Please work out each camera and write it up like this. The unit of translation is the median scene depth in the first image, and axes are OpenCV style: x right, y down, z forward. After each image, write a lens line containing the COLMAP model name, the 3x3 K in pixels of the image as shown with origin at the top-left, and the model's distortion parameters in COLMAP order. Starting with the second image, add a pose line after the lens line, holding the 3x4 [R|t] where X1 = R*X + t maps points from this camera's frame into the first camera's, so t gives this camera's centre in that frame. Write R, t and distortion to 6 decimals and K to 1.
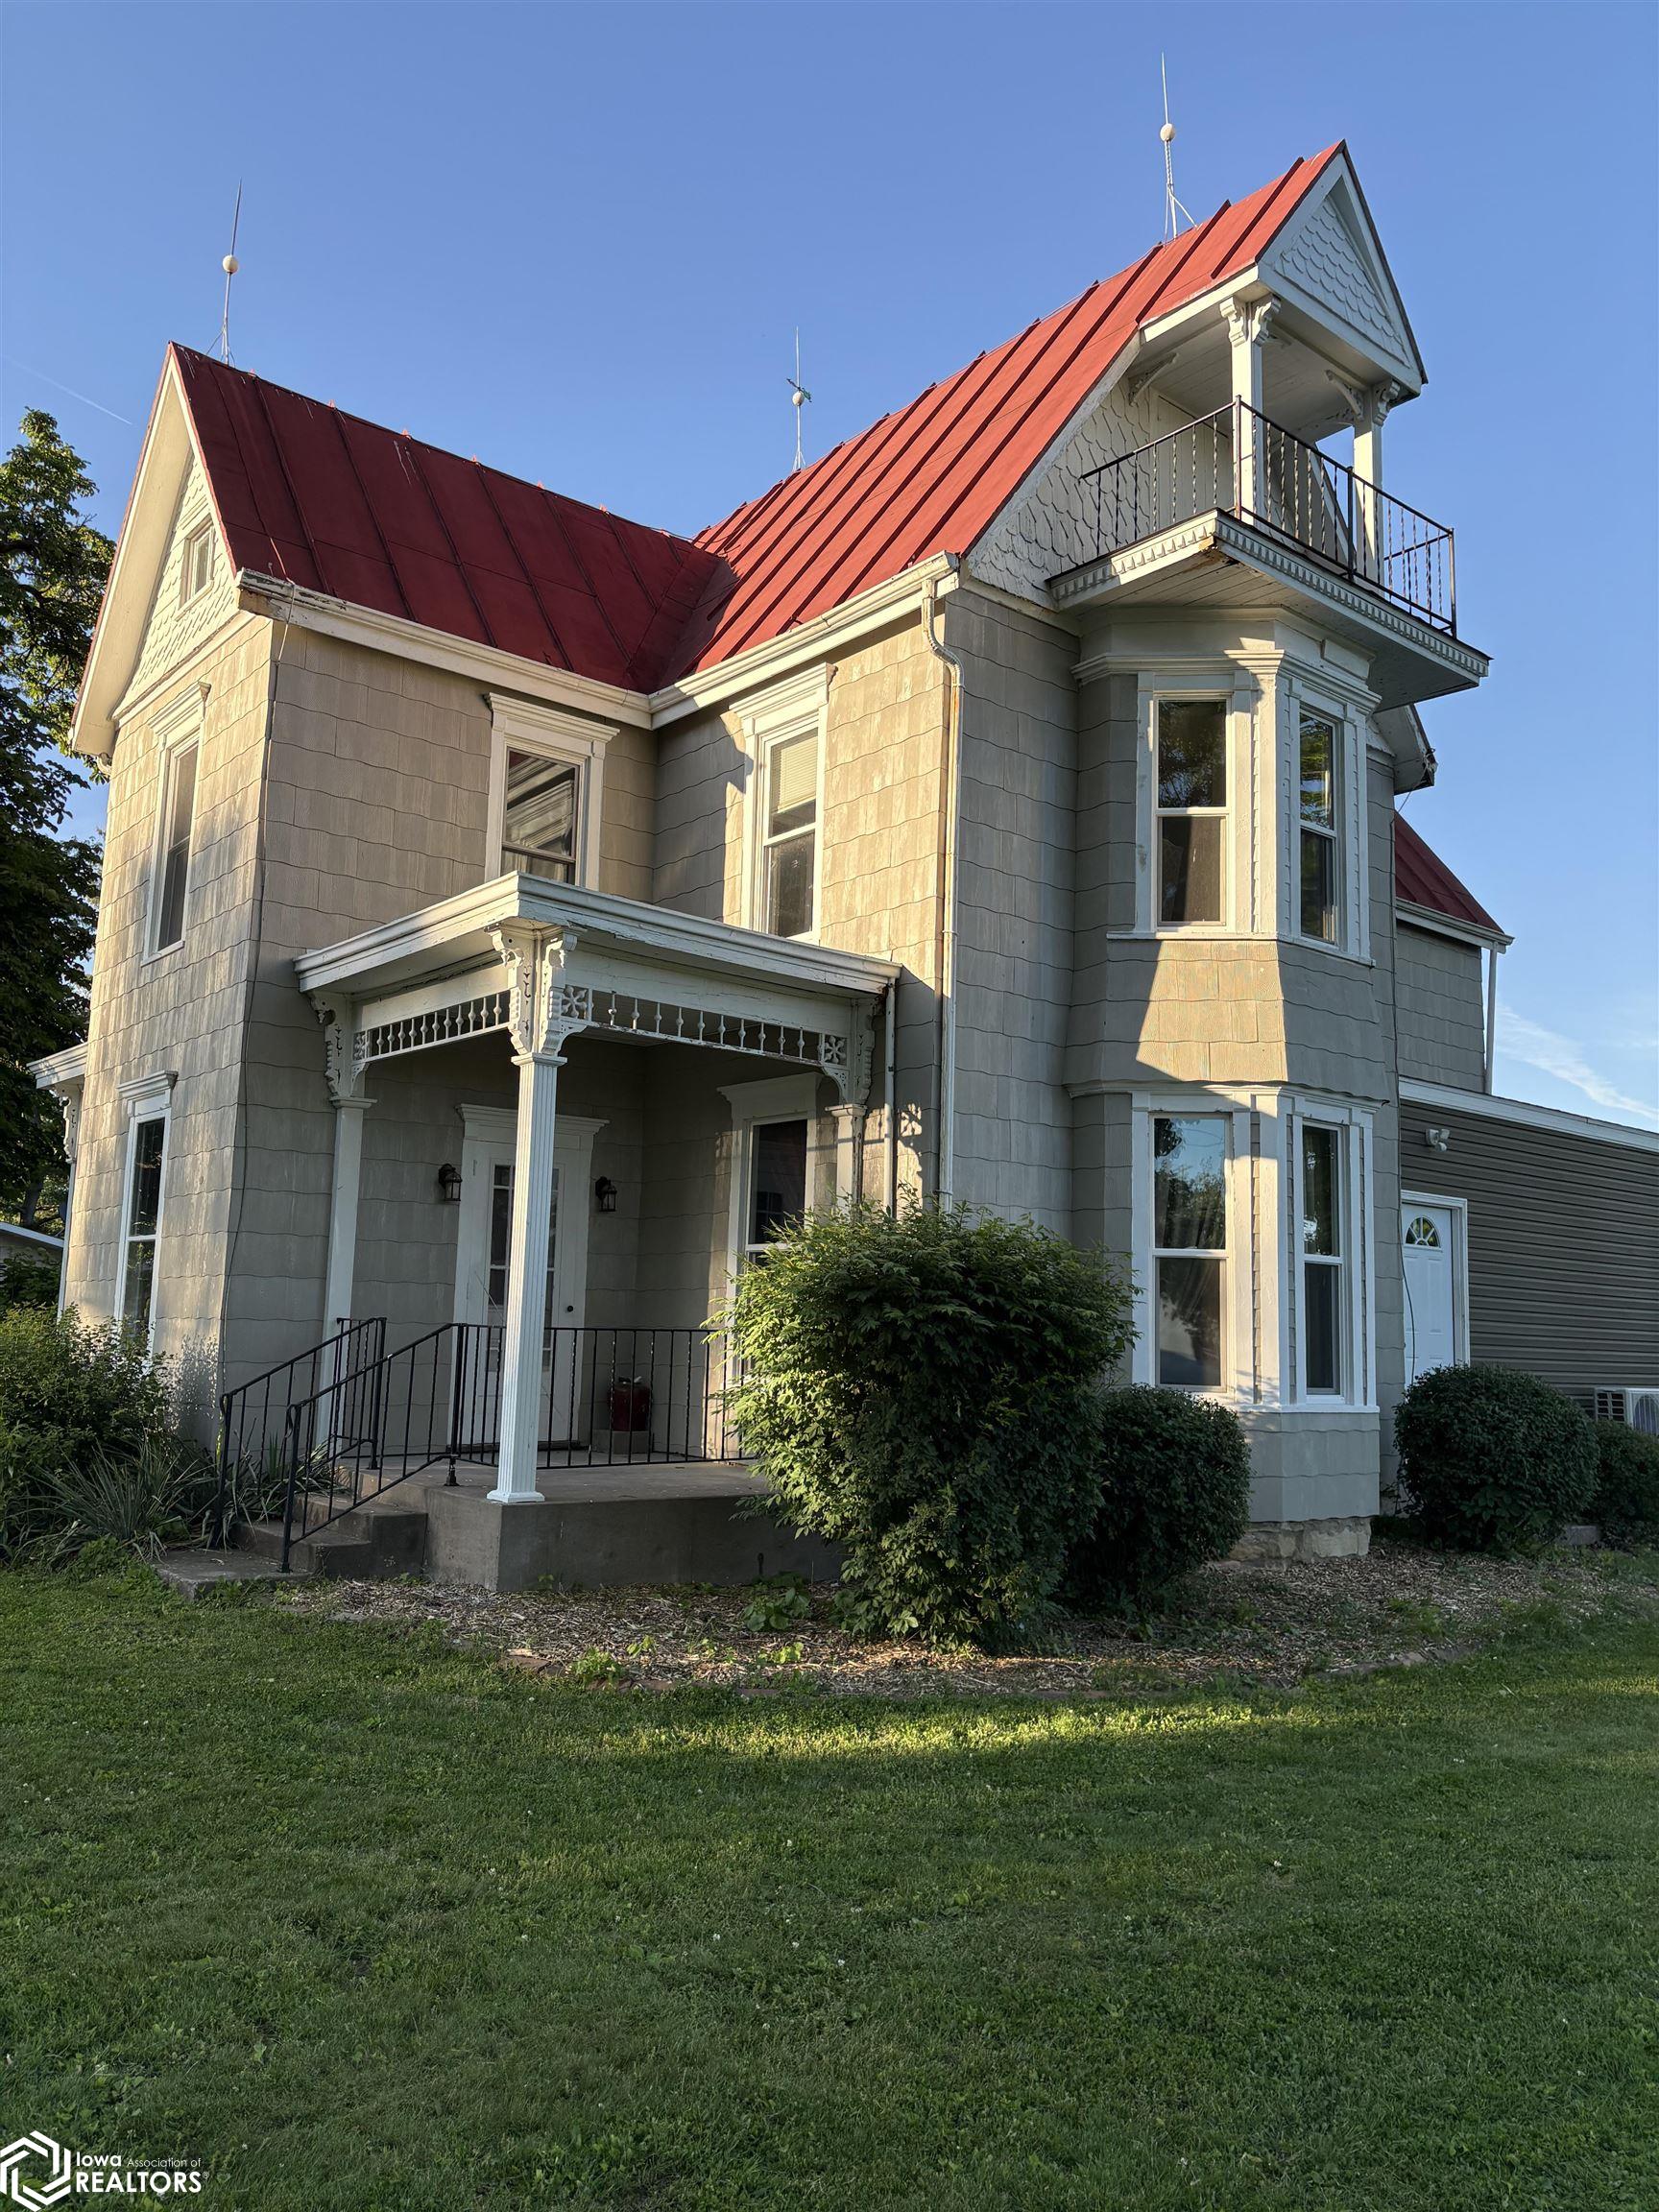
lens RADIAL K [[1649.8, 0, 829.5], [0, 1649.8, 1106.0], [0, 0, 1]] dist [0.052259, -0.053112]
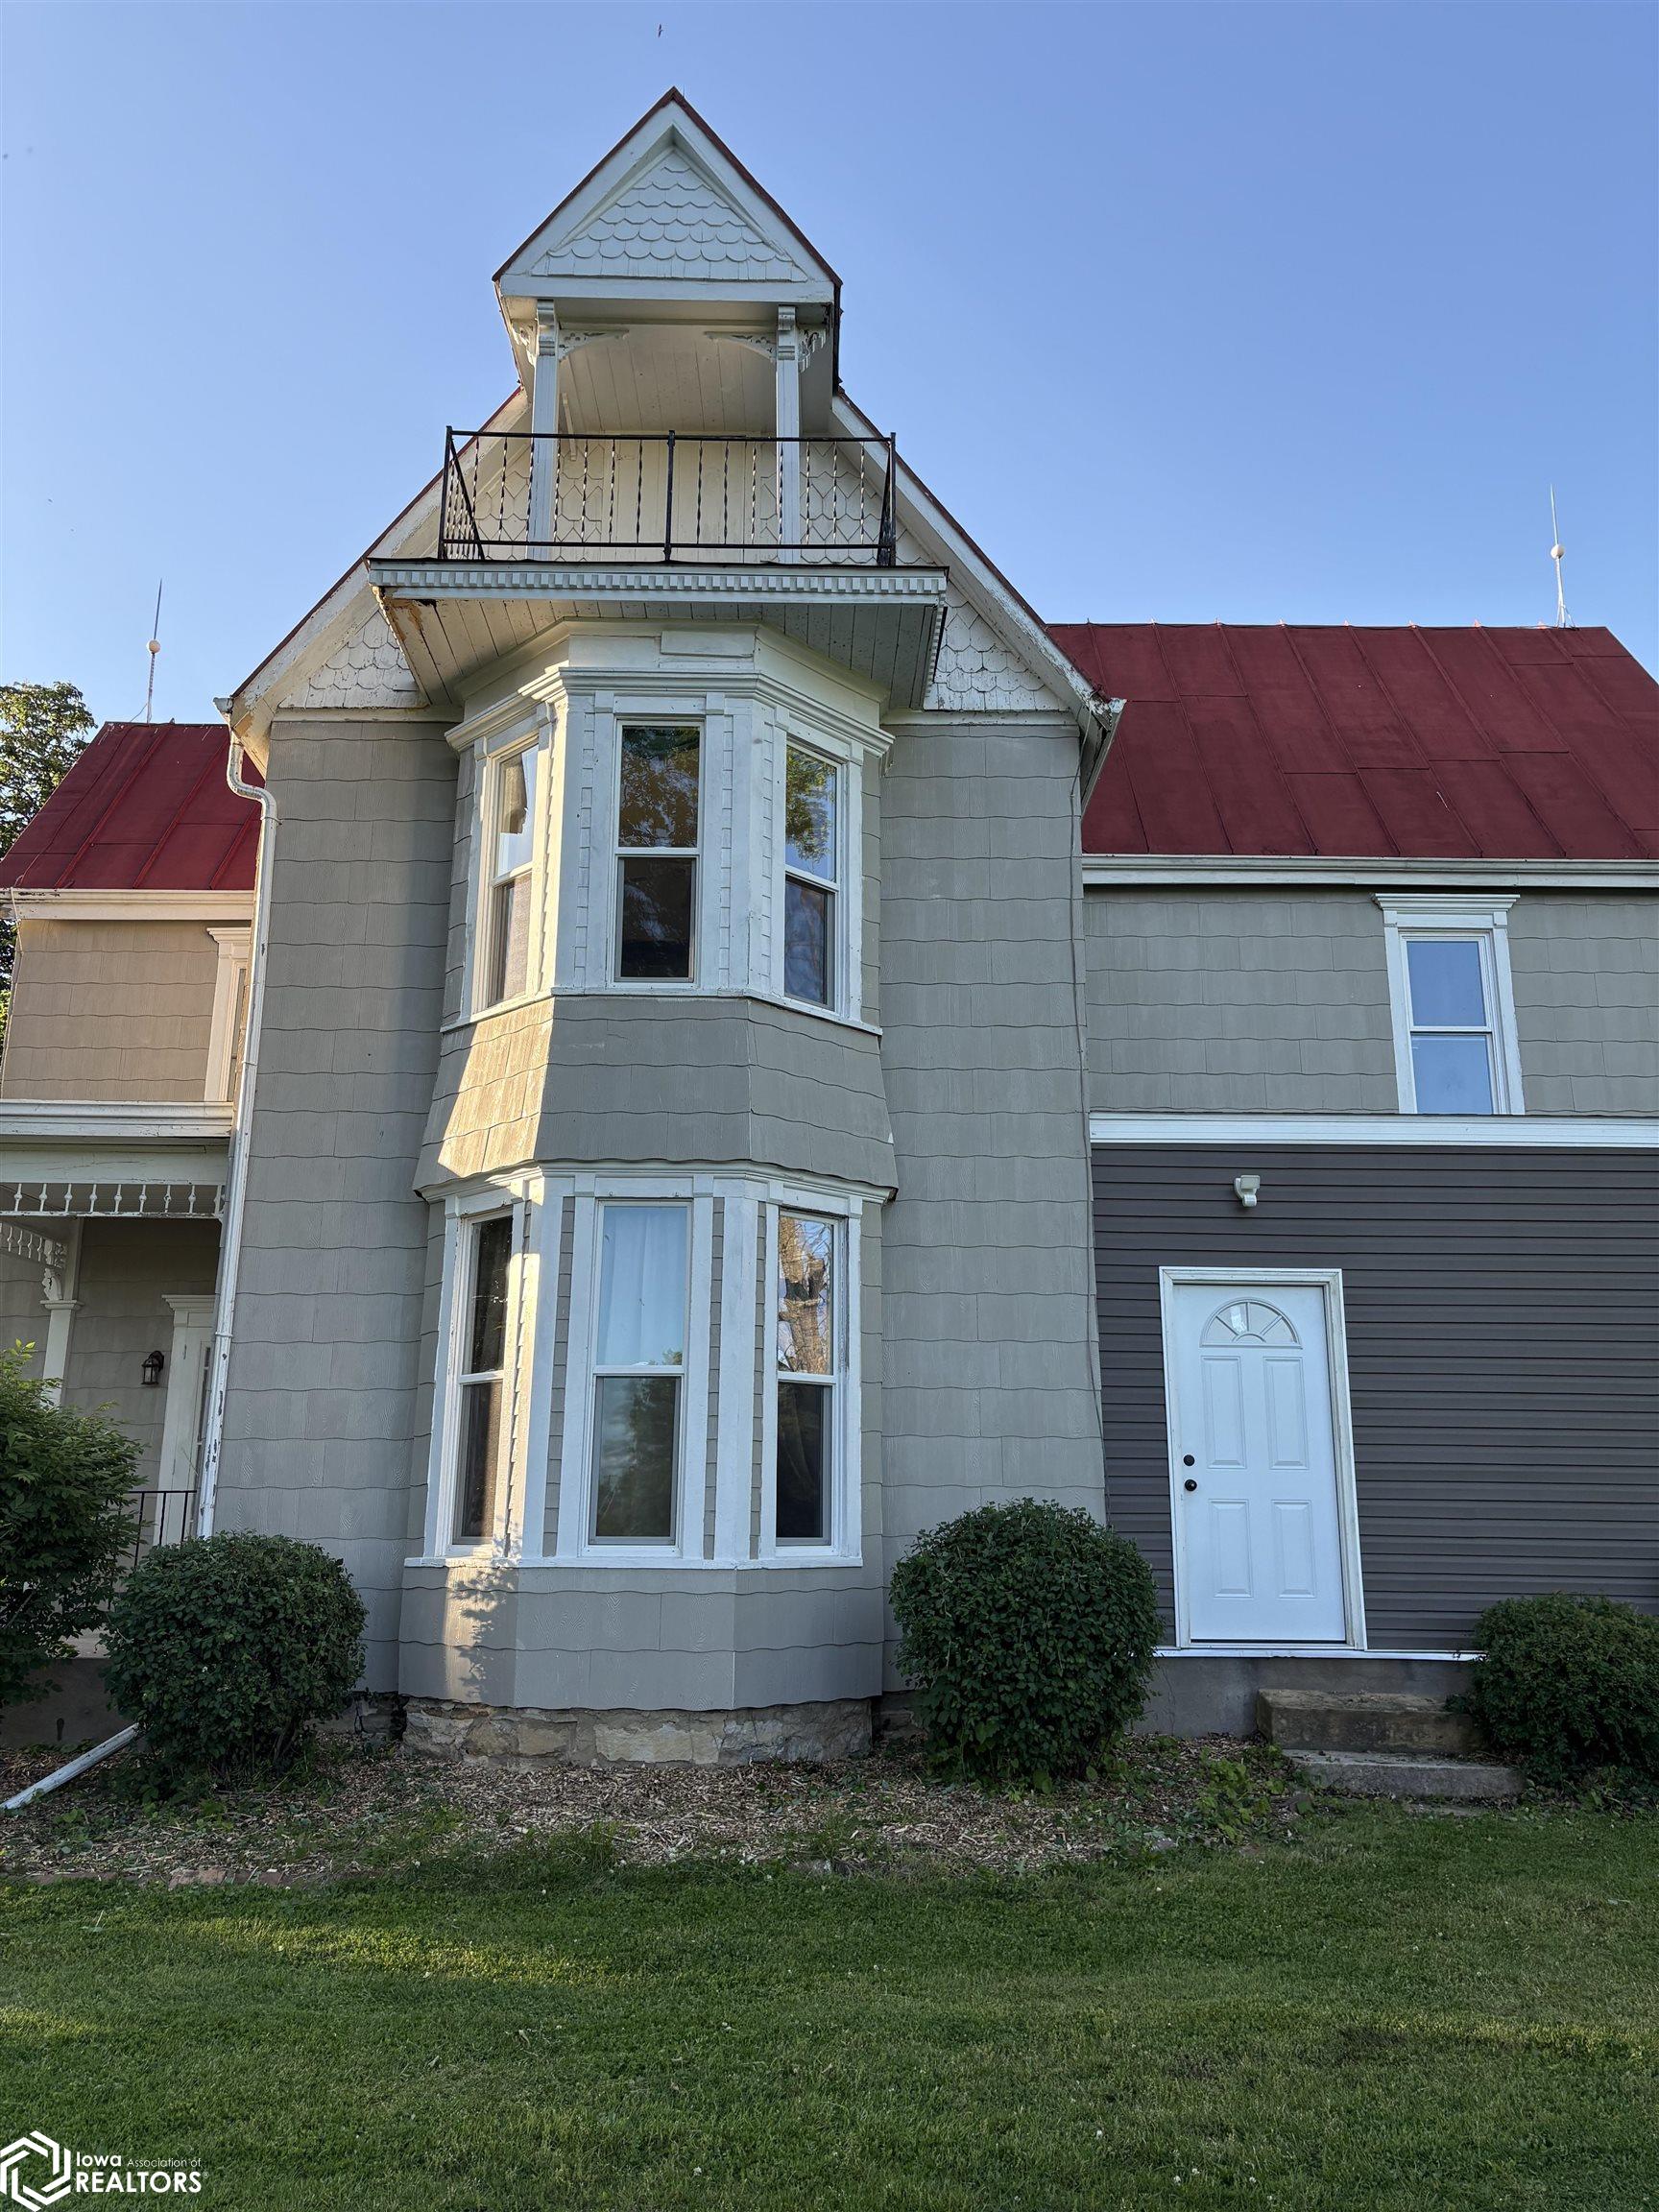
lens RADIAL K [[1649.8, 0, 829.5], [0, 1649.8, 1106.0], [0, 0, 1]] dist [0.052259, -0.053112]
pose [[0.771423, -0.178290, -0.610835, 0.868711], [0.103631, 0.982330, -0.155846, 0.099773], [0.627828, 0.056922, 0.776268, 0.429439]]
